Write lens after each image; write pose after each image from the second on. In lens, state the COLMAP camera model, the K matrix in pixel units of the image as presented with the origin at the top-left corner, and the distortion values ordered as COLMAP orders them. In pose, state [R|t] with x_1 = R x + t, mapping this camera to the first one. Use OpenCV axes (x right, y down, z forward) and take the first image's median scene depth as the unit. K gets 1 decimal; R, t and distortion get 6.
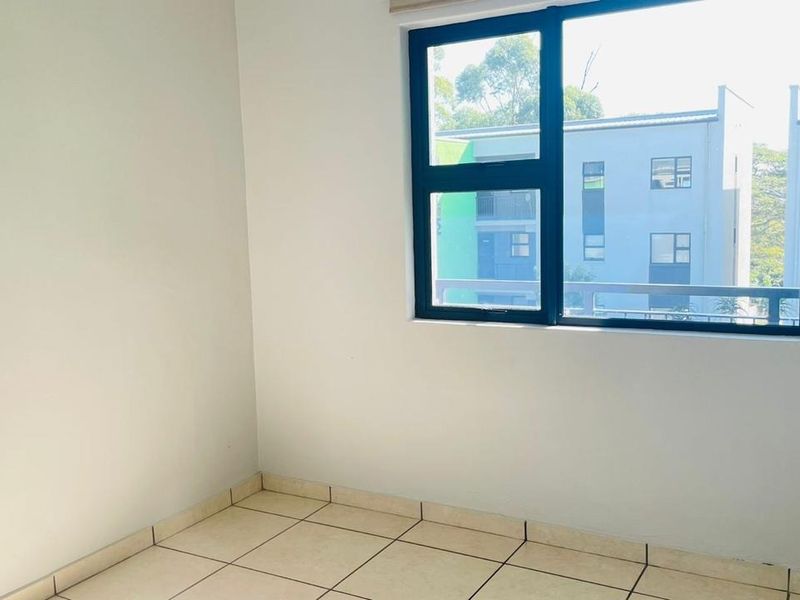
lens RADIAL K [[808.0, 0, 399.0], [0, 808.0, 299.2], [0, 0, 1]] dist [0.049948, 0.000000]
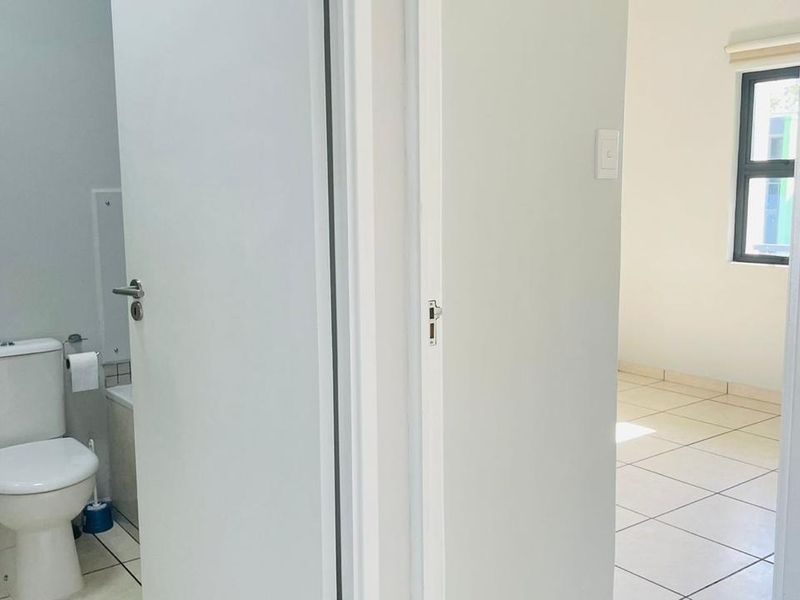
lens RADIAL K [[808.0, 0, 398.4], [0, 808.0, 296.7], [0, 0, 1]] dist [0.049948, 0.000000]
pose [[0.921570, 0.070562, -0.381745, 0.032059], [-0.063048, 0.997492, 0.032173, 0.084393], [0.383058, -0.005581, 0.923707, -0.683367]]
